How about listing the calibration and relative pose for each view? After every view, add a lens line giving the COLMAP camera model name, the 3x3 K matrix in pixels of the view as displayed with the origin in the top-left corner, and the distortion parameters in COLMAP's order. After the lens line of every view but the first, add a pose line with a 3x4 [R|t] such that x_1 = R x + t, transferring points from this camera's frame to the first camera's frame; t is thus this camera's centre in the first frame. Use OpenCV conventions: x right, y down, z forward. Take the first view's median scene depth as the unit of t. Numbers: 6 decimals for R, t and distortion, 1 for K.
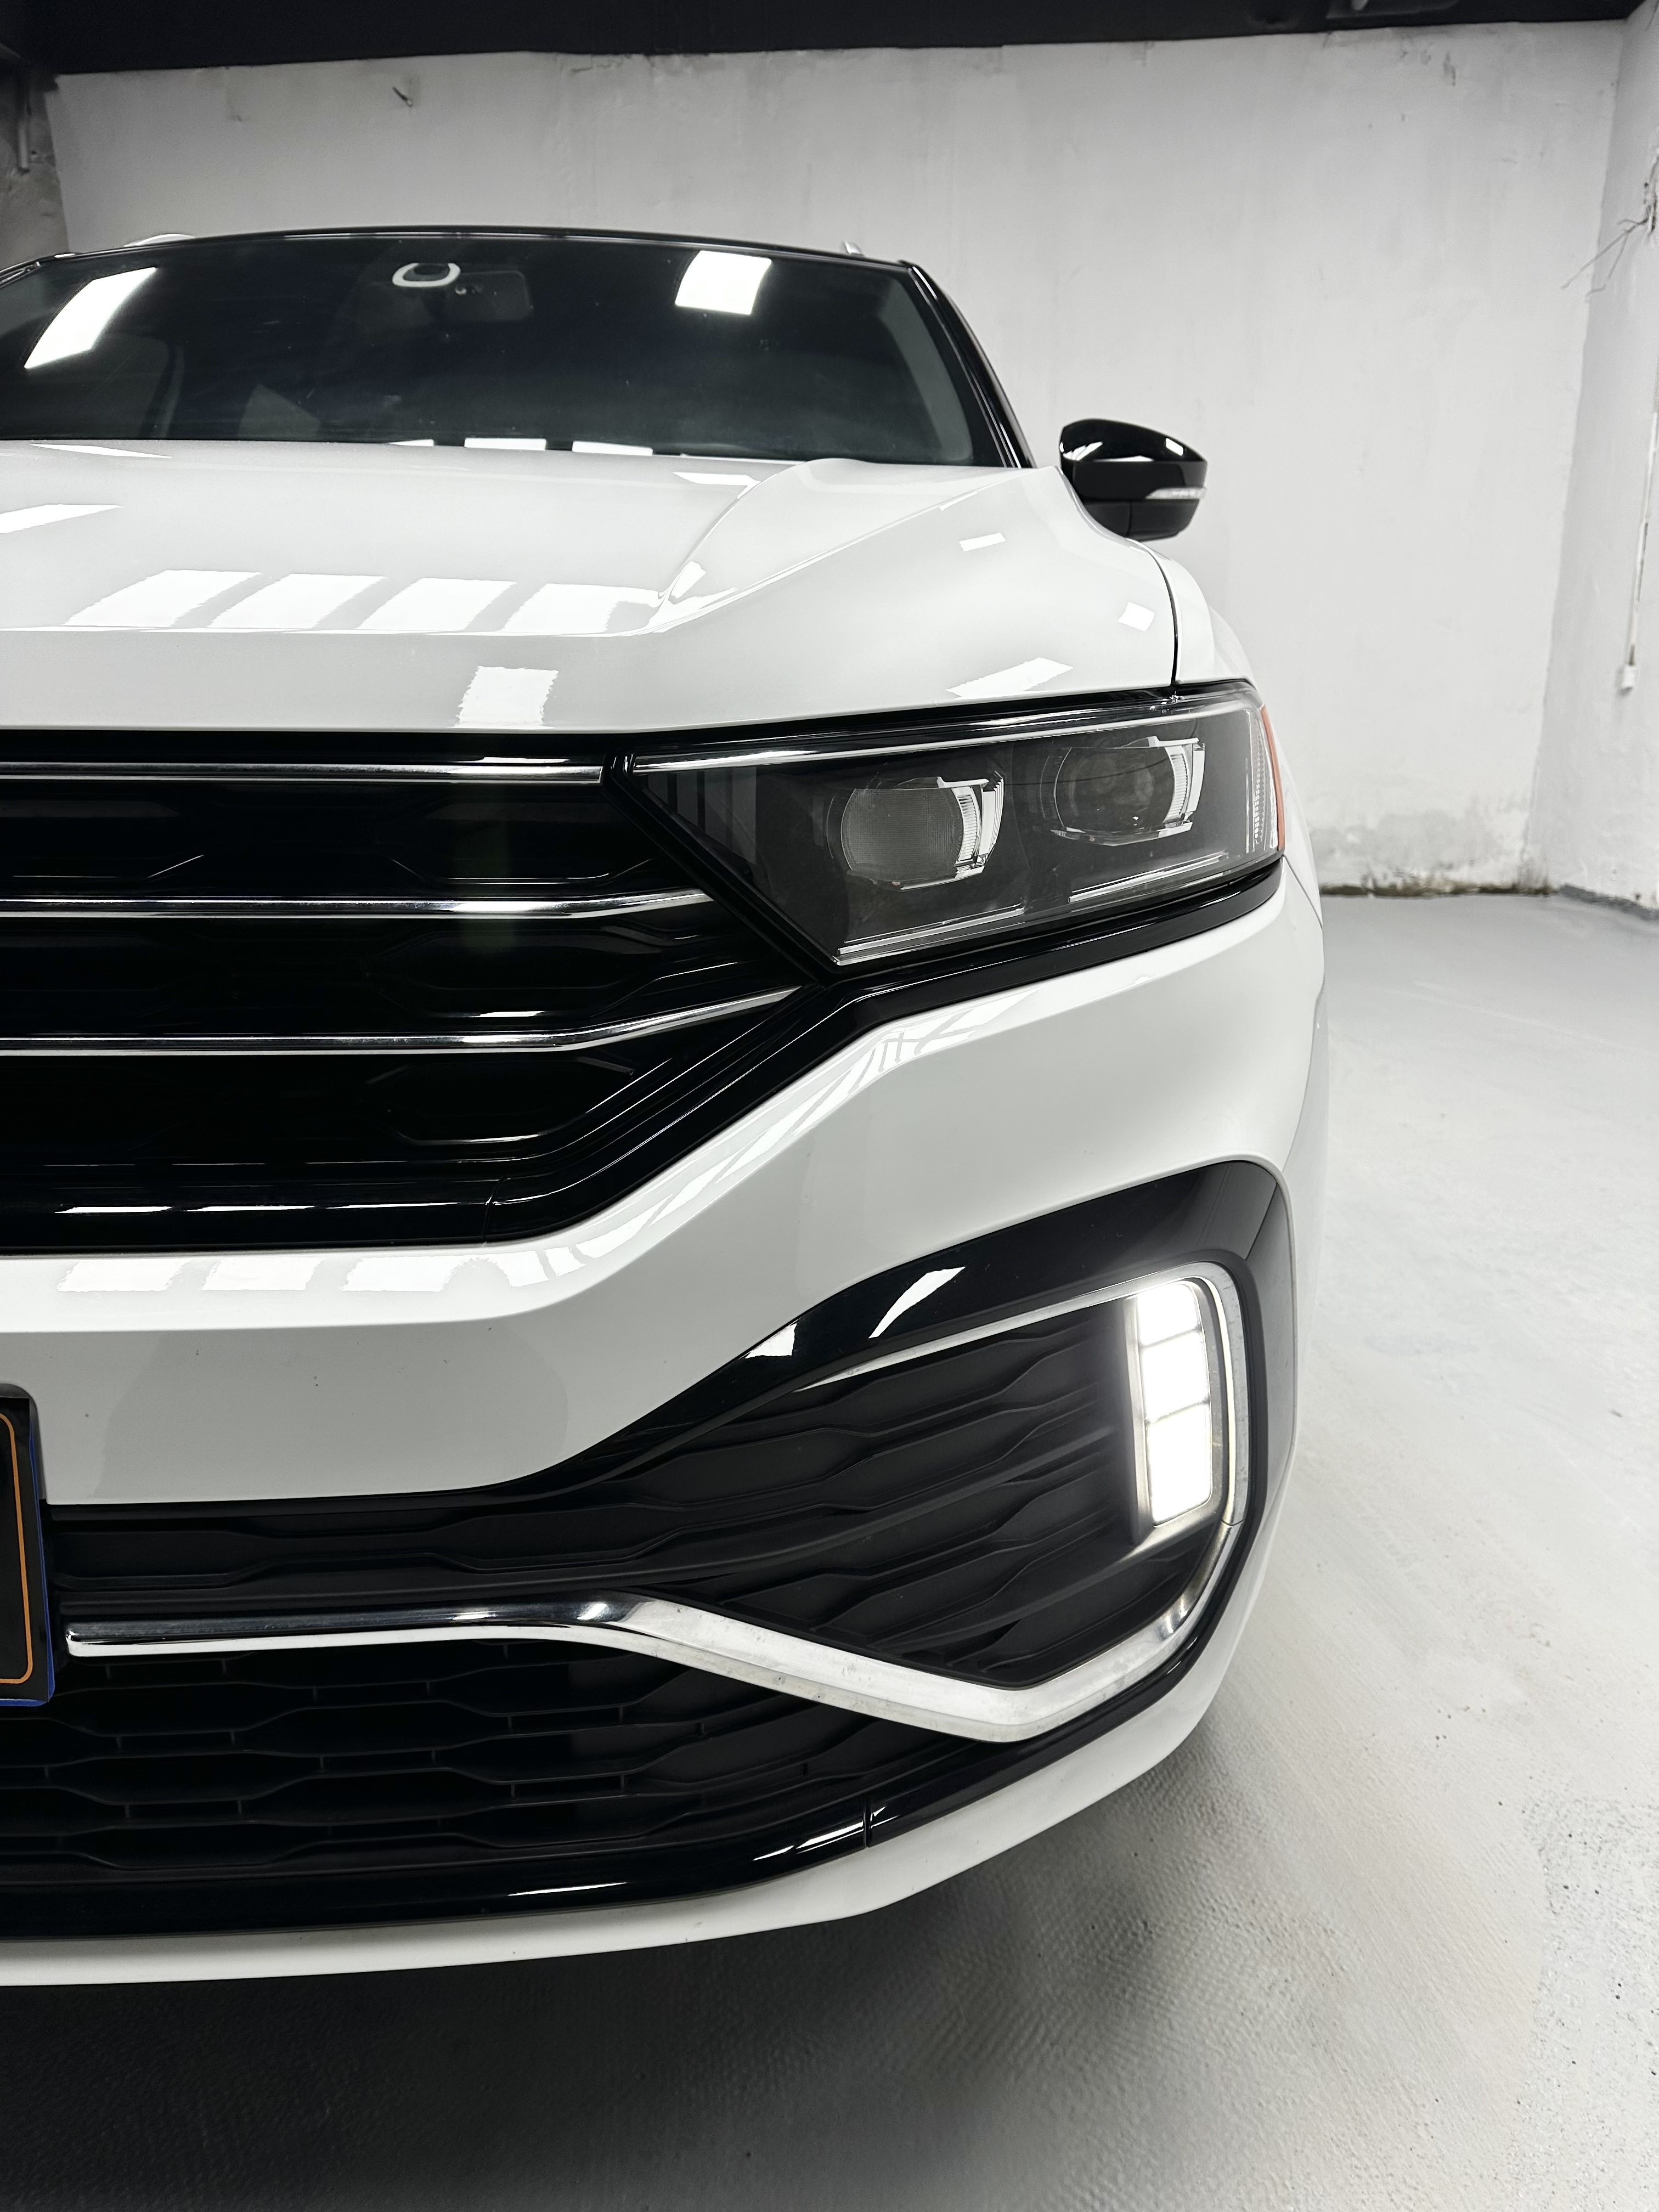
lens RADIAL K [[1544.6, 0, 833.1], [0, 1544.6, 1118.0], [0, 0, 1]] dist [0.067486, -0.082785]
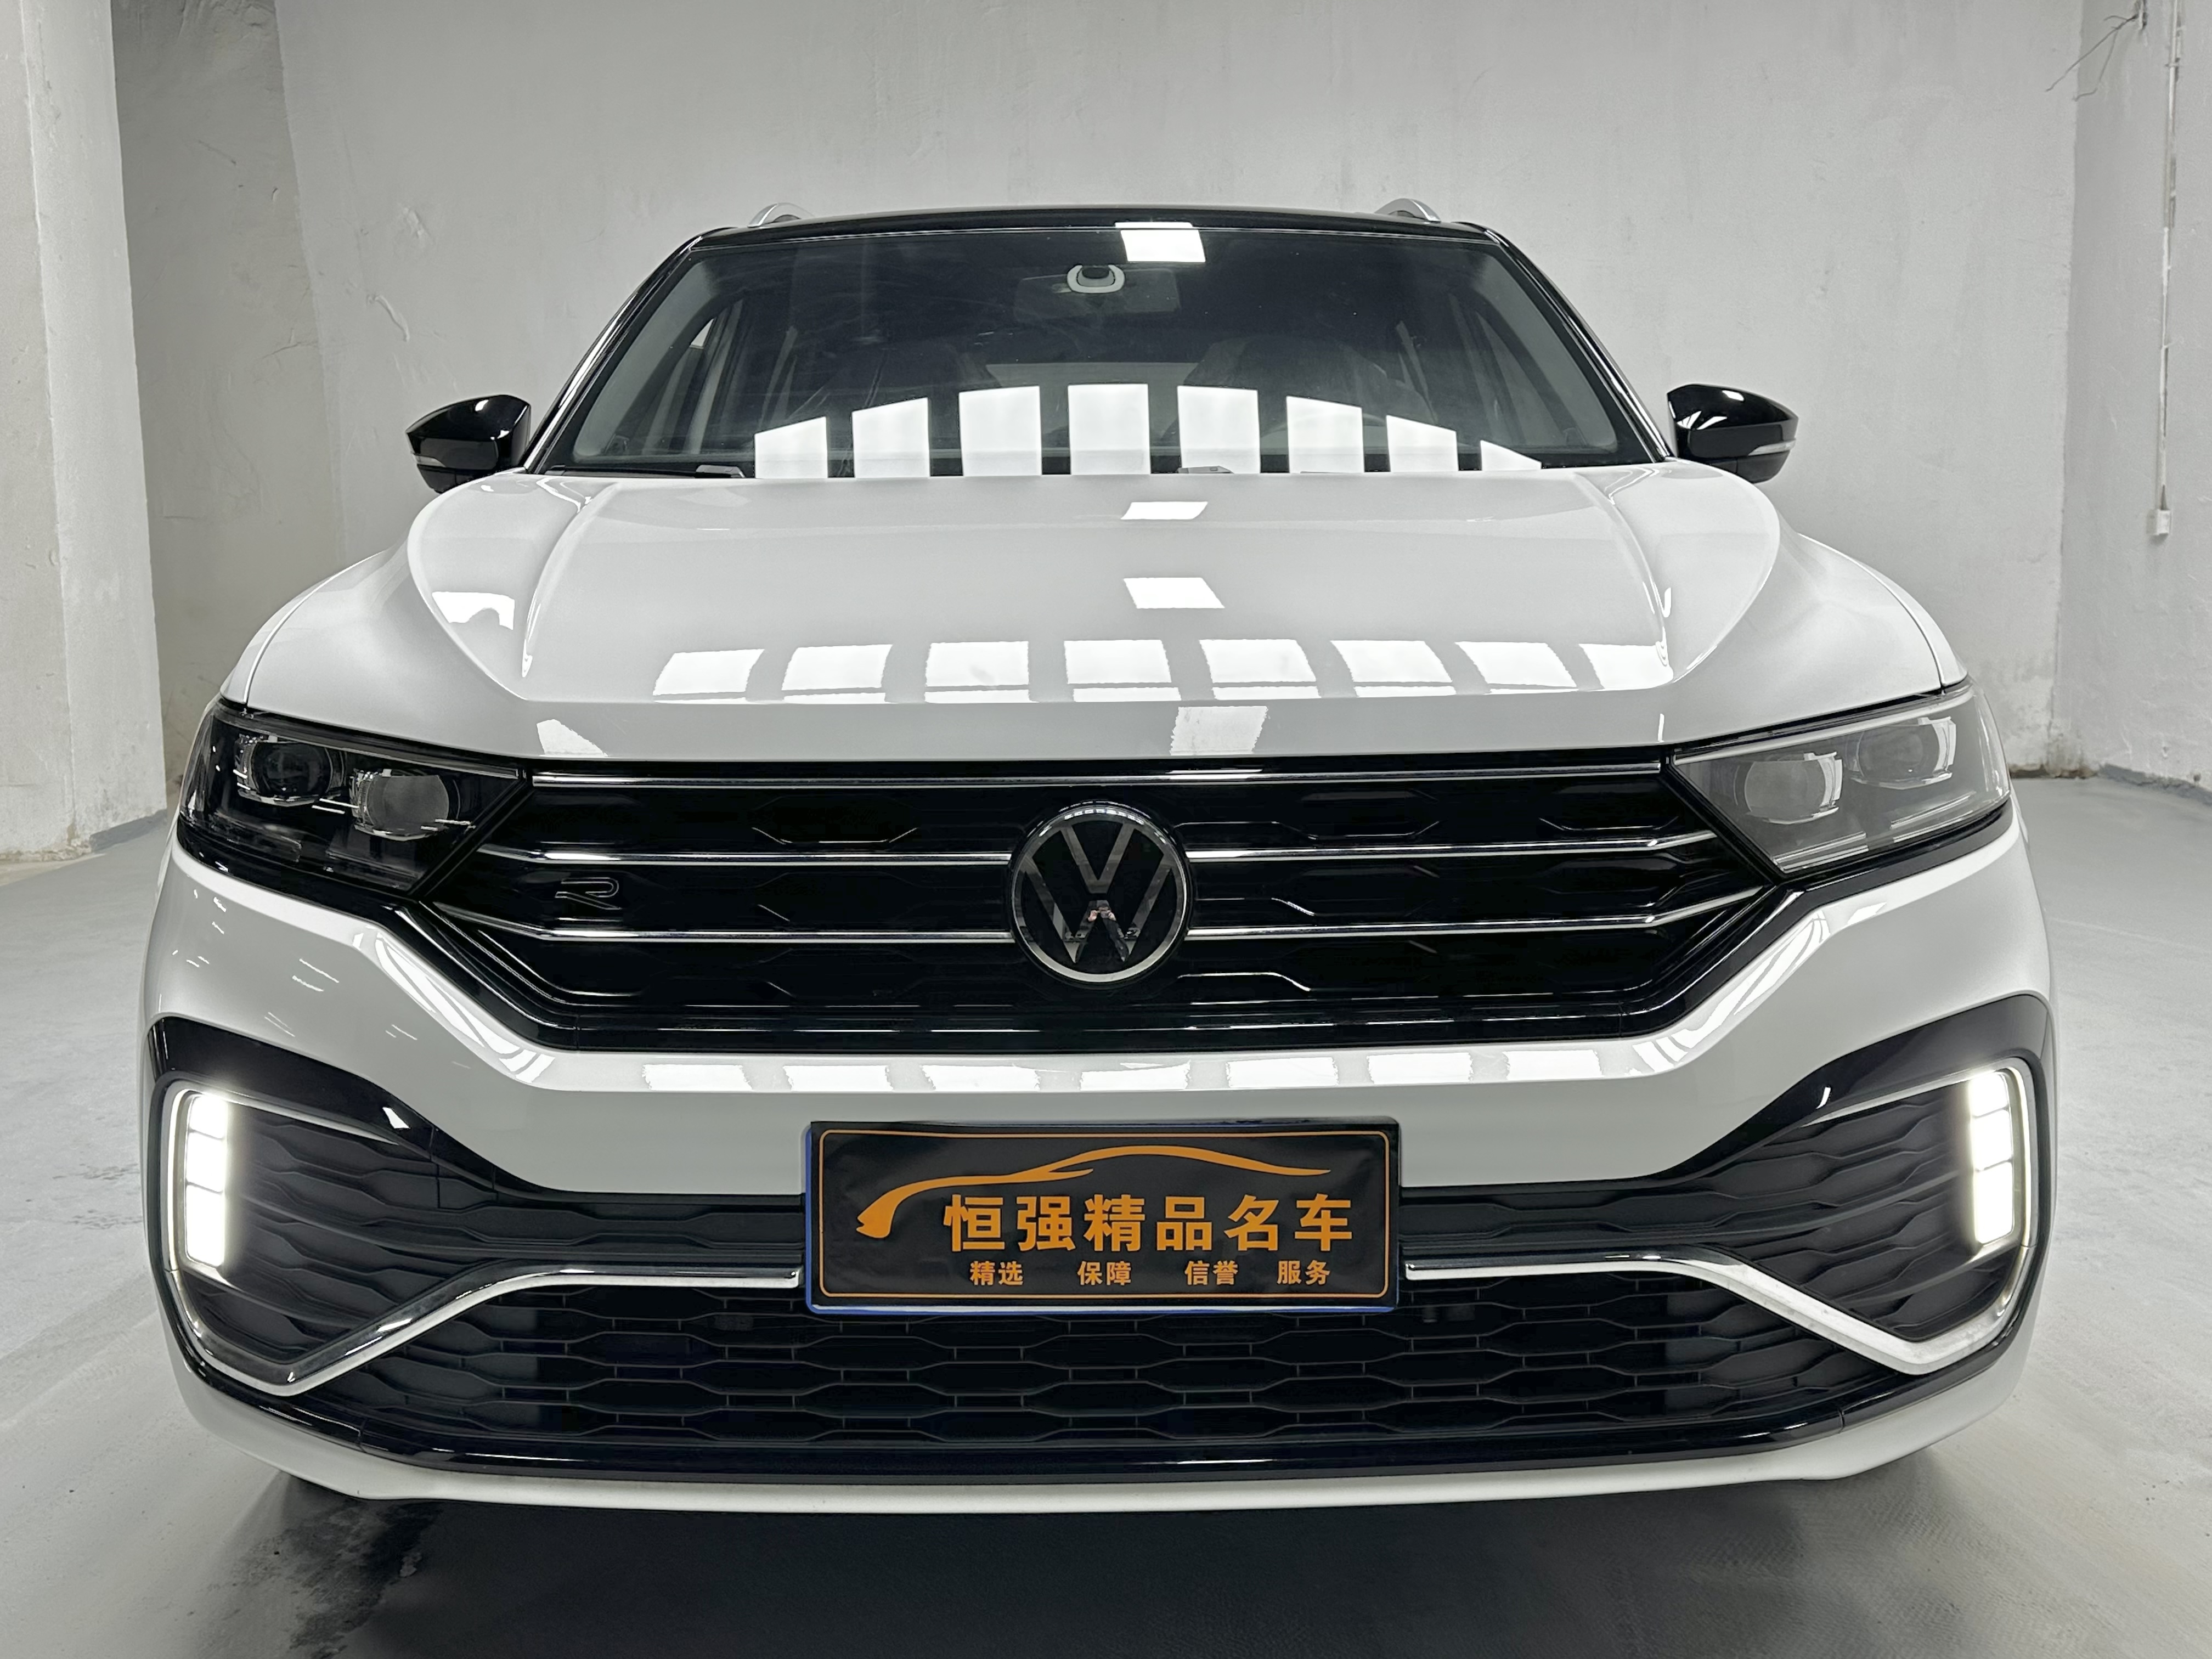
lens RADIAL K [[2139.2, 0, 1106.0], [0, 2139.2, 829.5], [0, 0, 1]] dist [0.158356, -0.286083]
pose [[0.999493, -0.027771, 0.015600, -0.598139], [0.029502, 0.991767, -0.124612, 0.095711], [-0.012011, 0.125009, 0.992083, -1.018463]]
